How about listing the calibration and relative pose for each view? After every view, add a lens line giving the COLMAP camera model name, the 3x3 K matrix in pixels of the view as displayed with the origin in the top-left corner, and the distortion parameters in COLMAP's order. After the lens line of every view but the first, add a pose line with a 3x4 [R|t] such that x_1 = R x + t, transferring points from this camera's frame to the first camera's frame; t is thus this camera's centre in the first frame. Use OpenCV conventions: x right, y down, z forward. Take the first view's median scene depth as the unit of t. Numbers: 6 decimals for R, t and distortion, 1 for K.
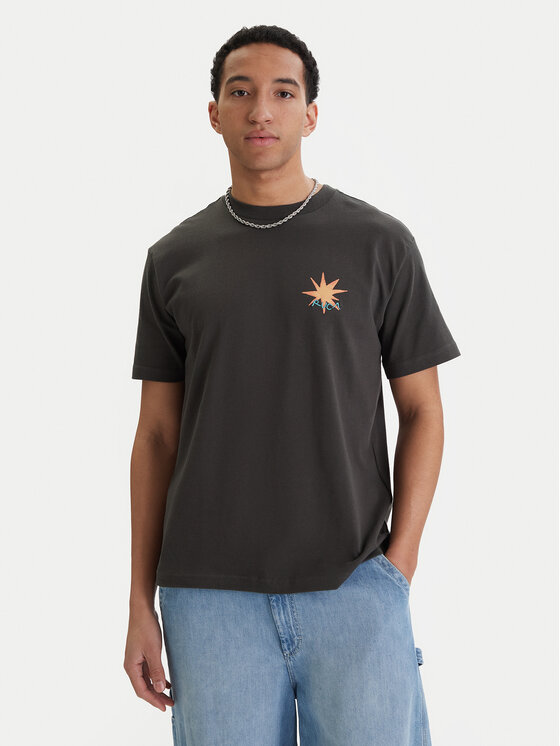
lens RADIAL K [[1256.9, 0, 280.8], [0, 1256.9, 371.0], [0, 0, 1]] dist [-0.086192, 0.000000]
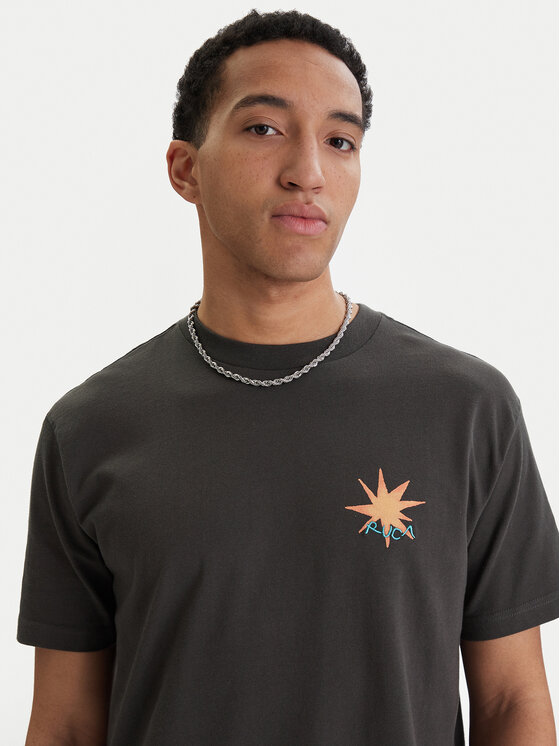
lens RADIAL K [[1256.9, 0, 275.4], [0, 1256.9, 374.7], [0, 0, 1]] dist [-0.086192, 0.000000]
pose [[0.993742, -0.001367, 0.111692, -0.070991], [0.009068, 0.997612, -0.068464, -0.080768], [-0.111332, 0.069048, 0.991382, 0.456219]]
